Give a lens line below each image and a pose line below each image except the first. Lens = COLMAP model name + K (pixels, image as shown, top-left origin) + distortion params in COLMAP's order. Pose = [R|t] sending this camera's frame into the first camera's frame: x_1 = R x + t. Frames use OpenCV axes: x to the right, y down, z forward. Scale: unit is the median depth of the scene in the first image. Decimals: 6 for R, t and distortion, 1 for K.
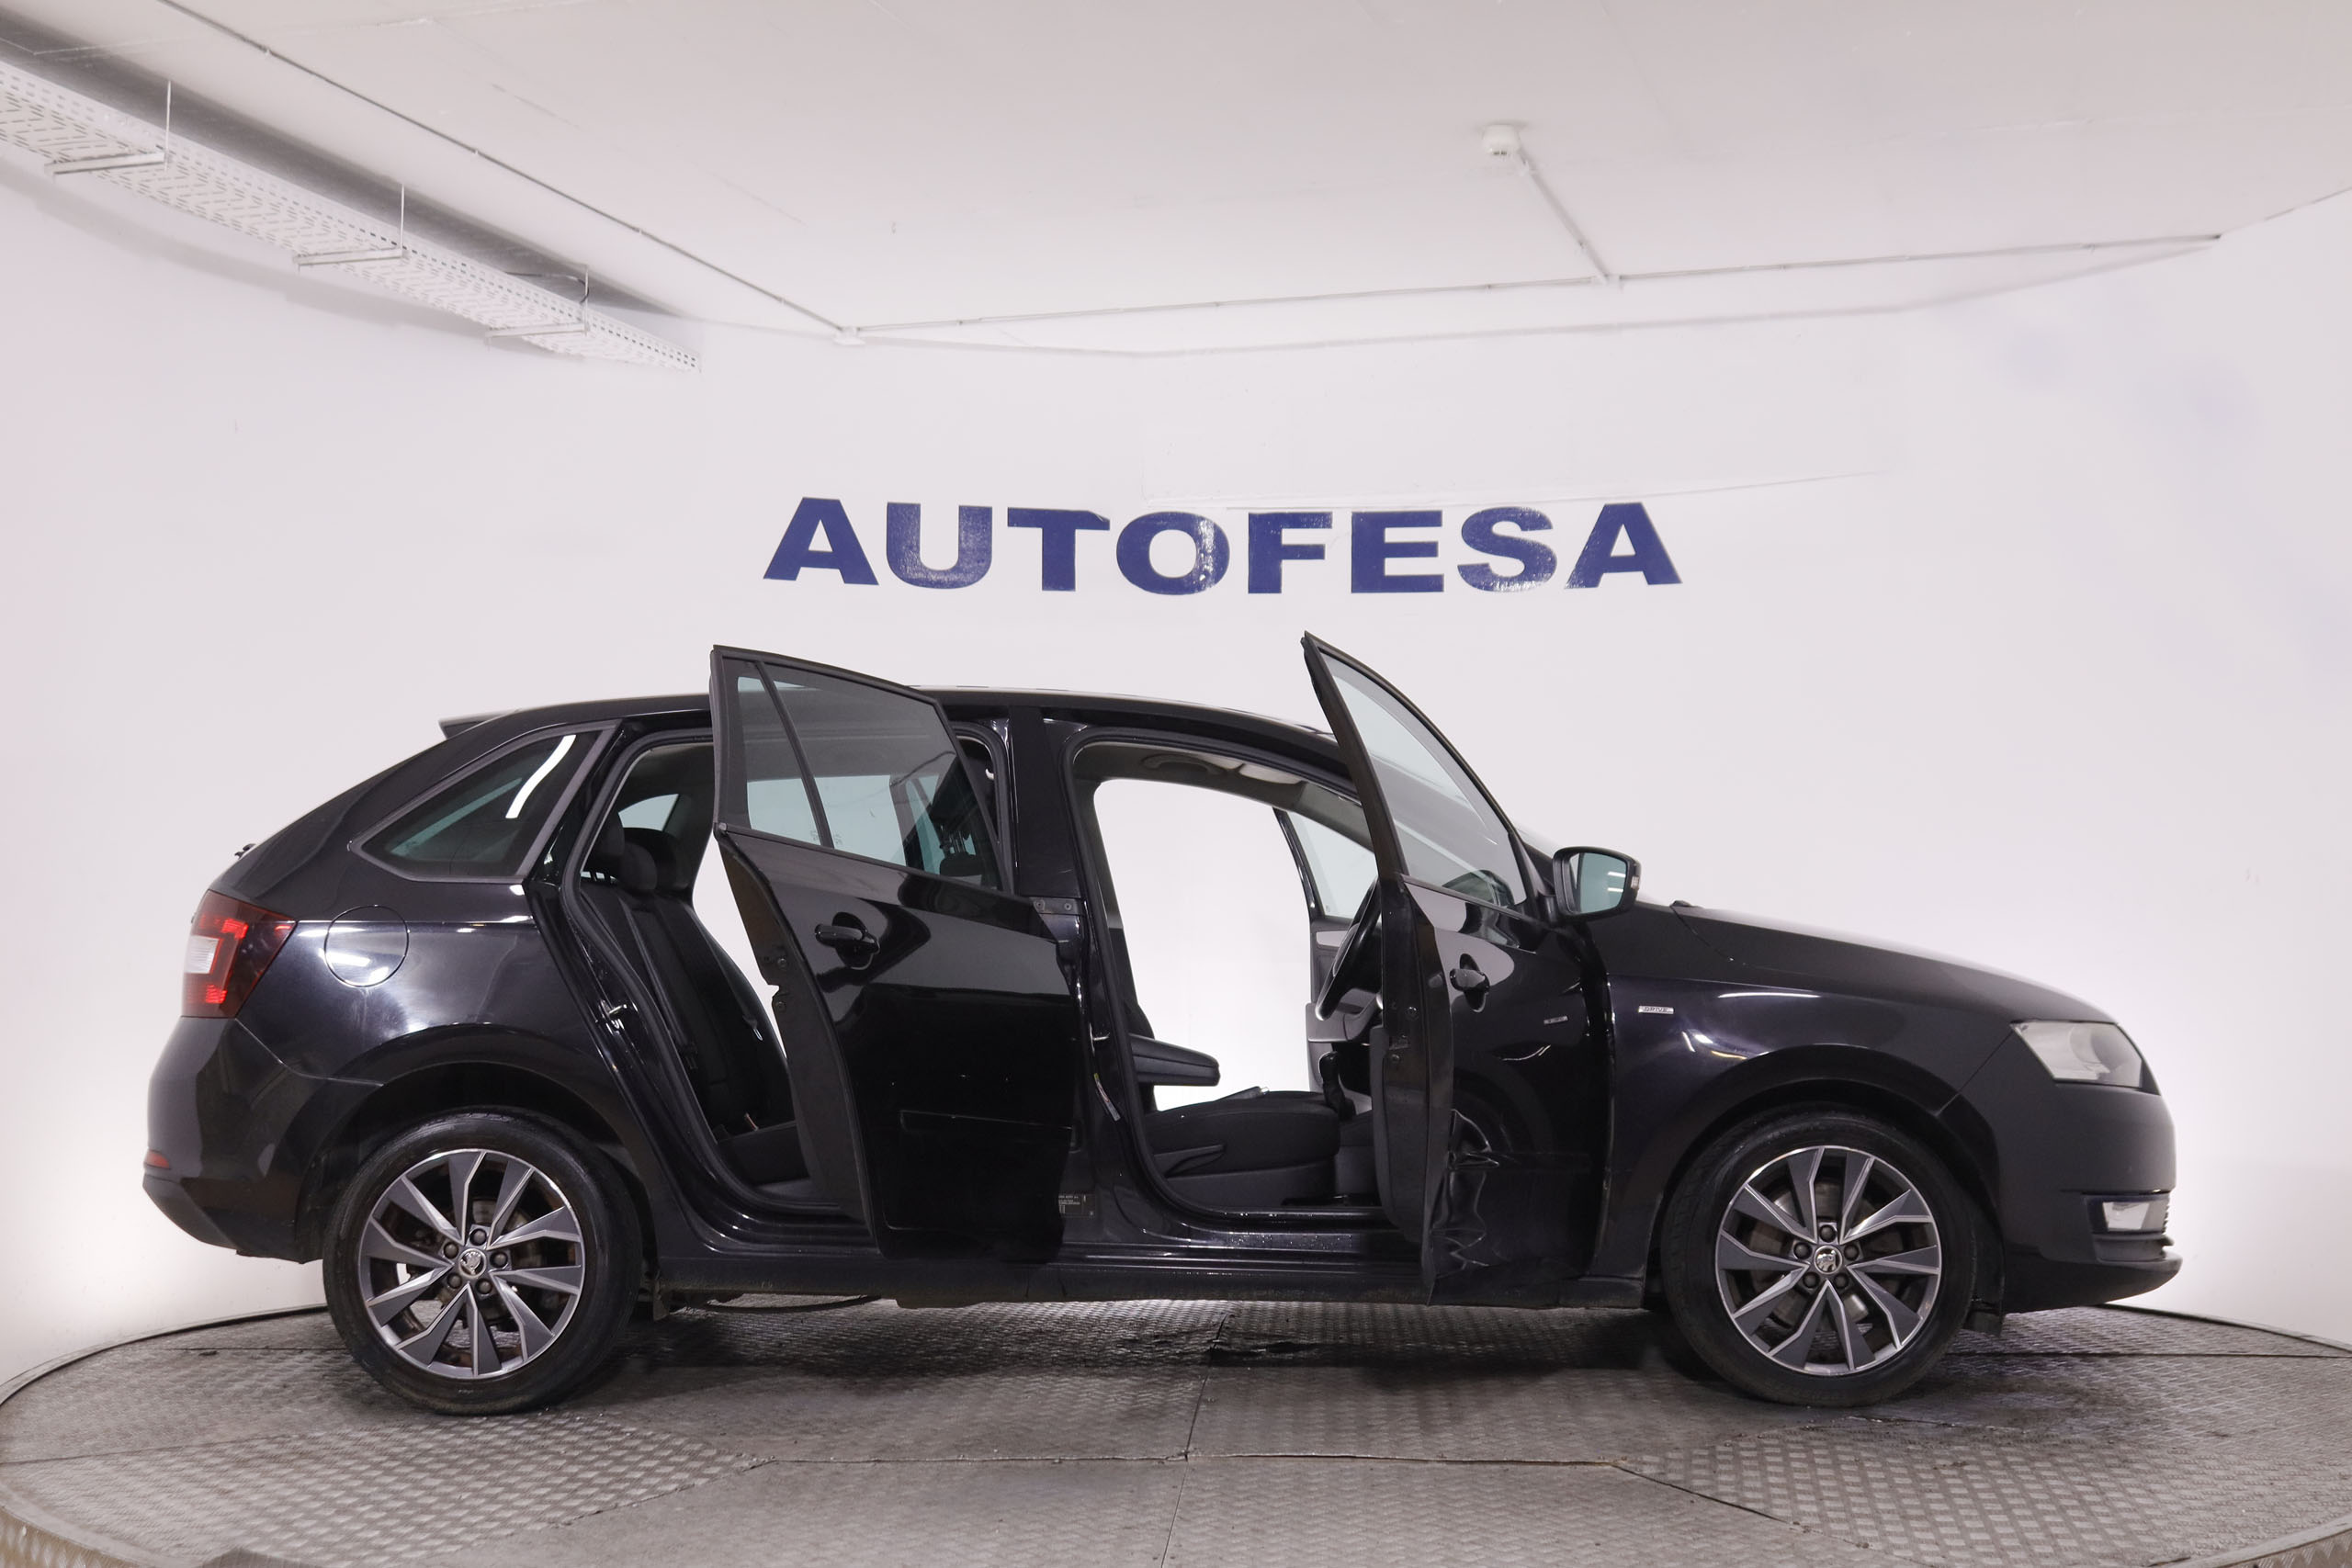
lens RADIAL K [[2964.1, 0, 1156.3], [0, 2964.1, 781.4], [0, 0, 1]] dist [-0.075548, 0.000000]
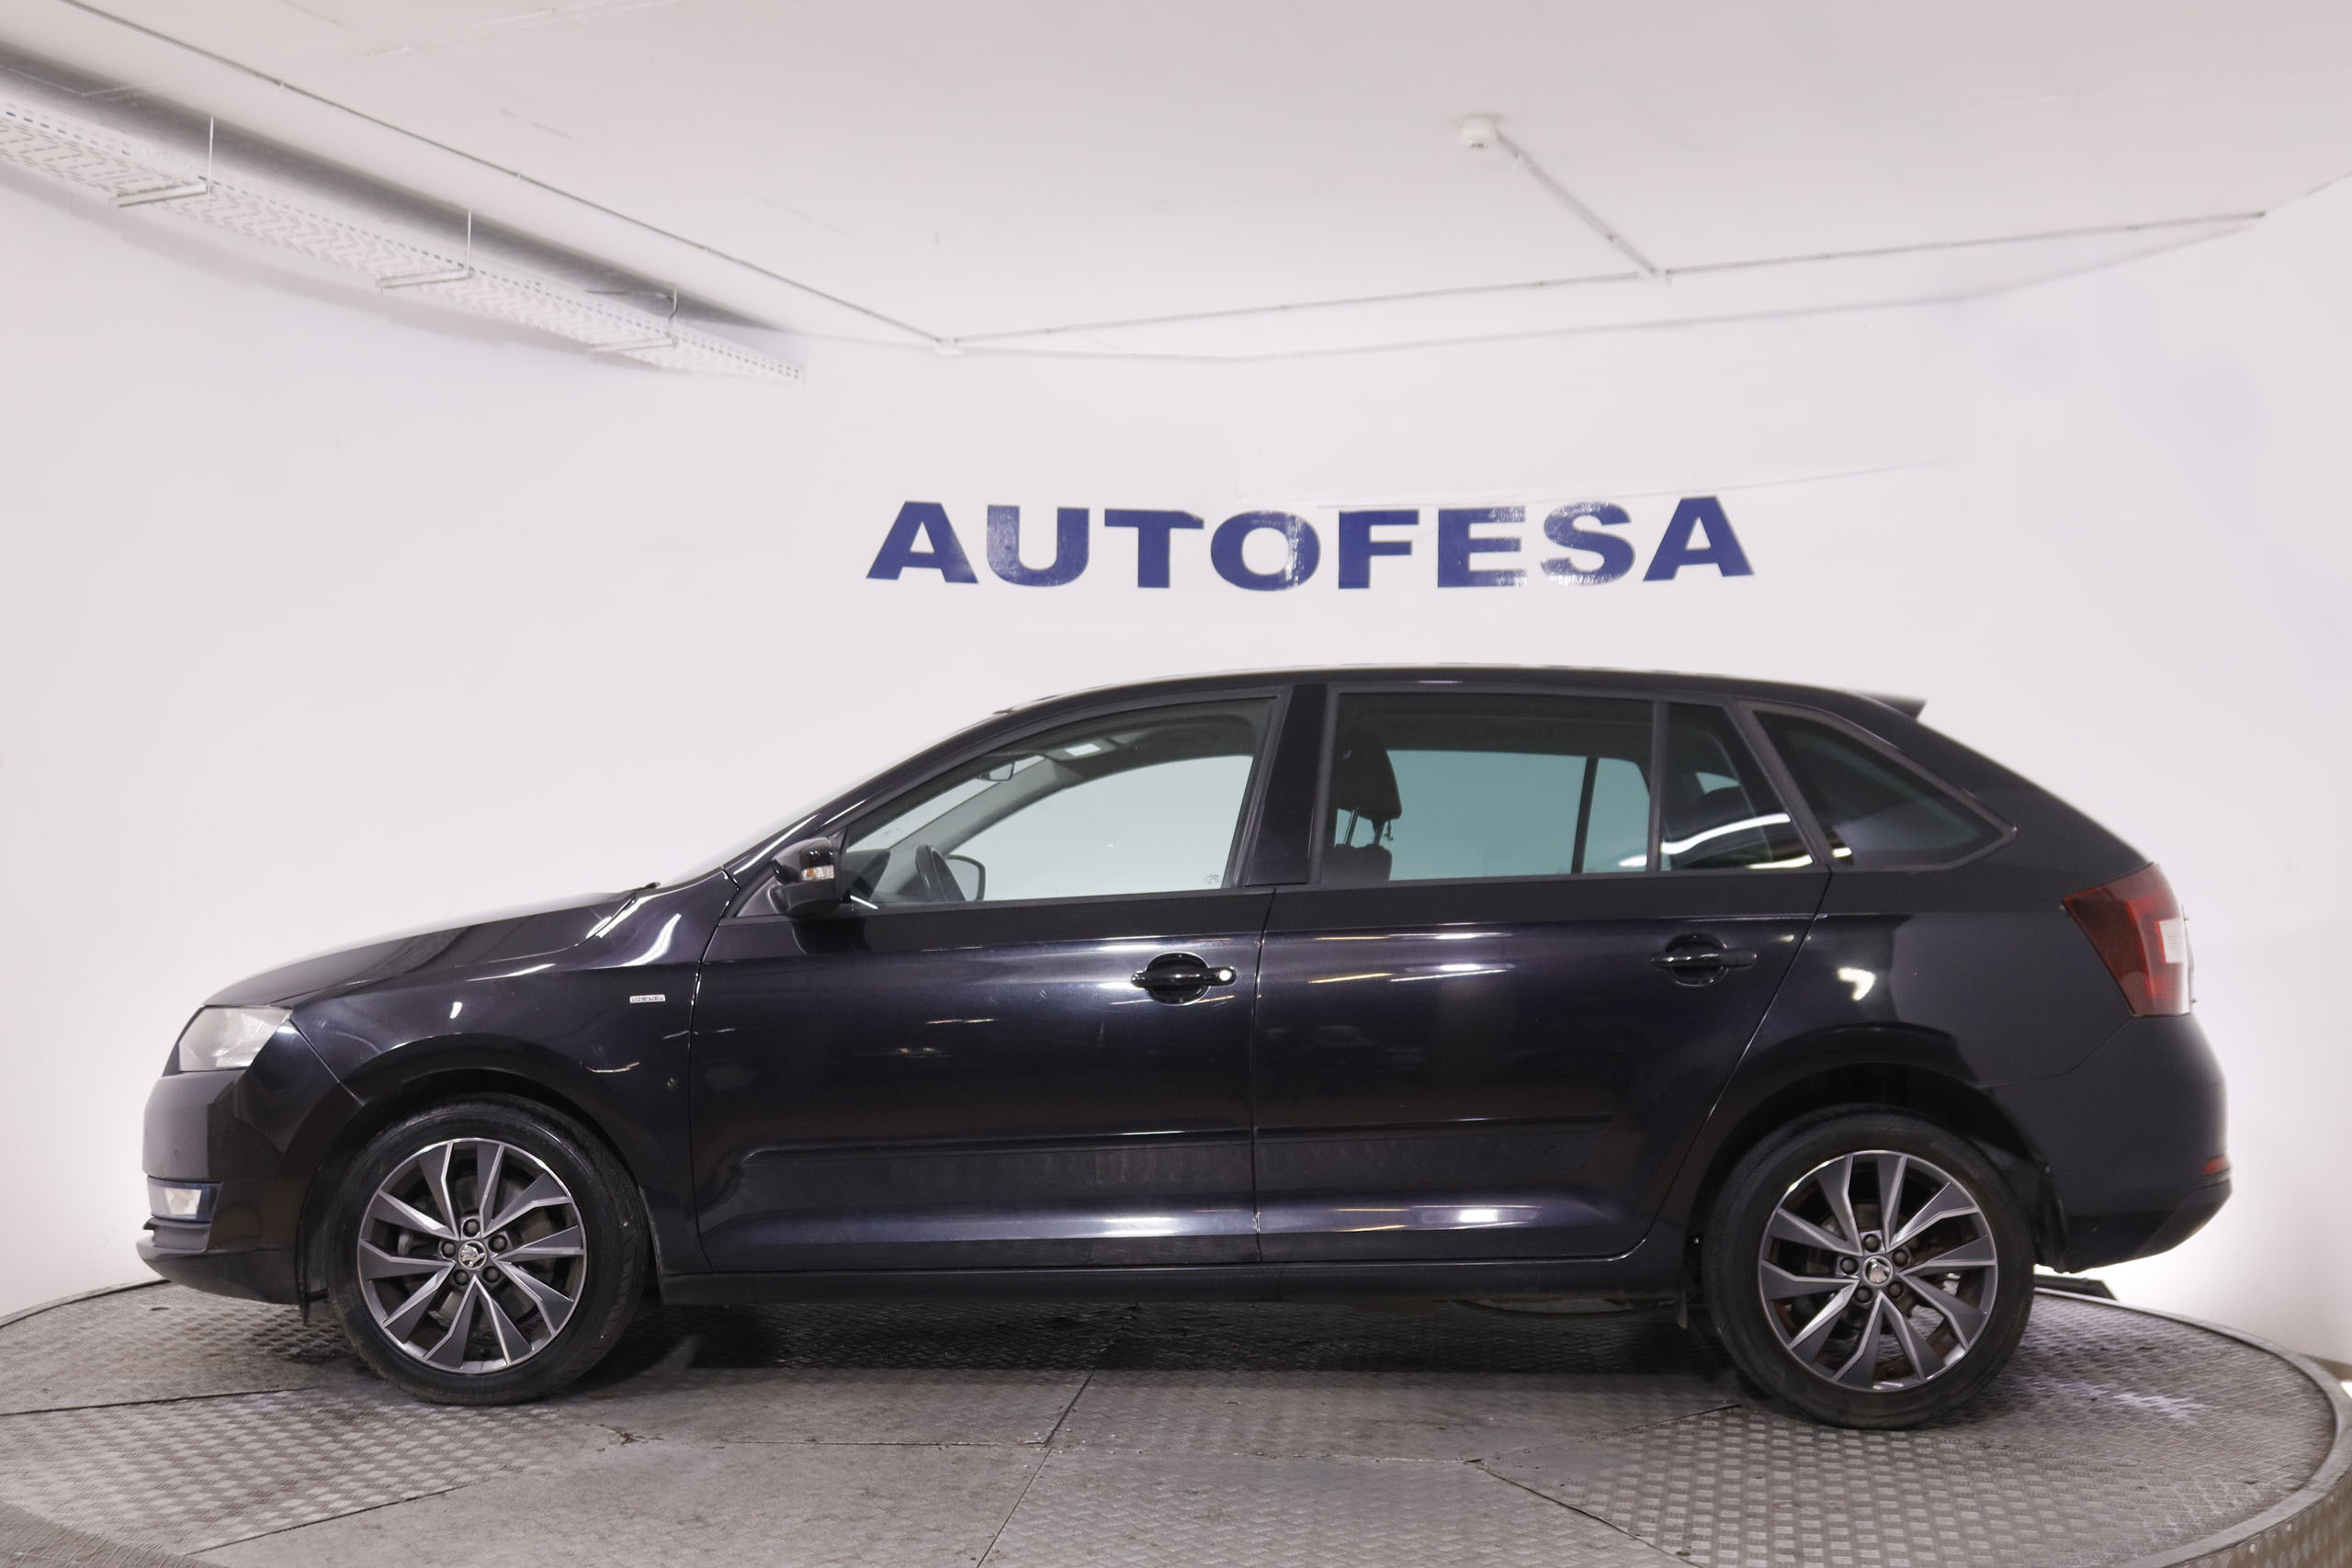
lens RADIAL K [[2767.4, 0, 1166.2], [0, 2767.4, 807.1], [0, 0, 1]] dist [-0.073792, 0.000000]
pose [[0.990860, 0.001752, -0.134880, 0.105054], [-0.000264, 0.999939, 0.011048, 0.001873], [0.134891, -0.010911, 0.990800, 0.038630]]
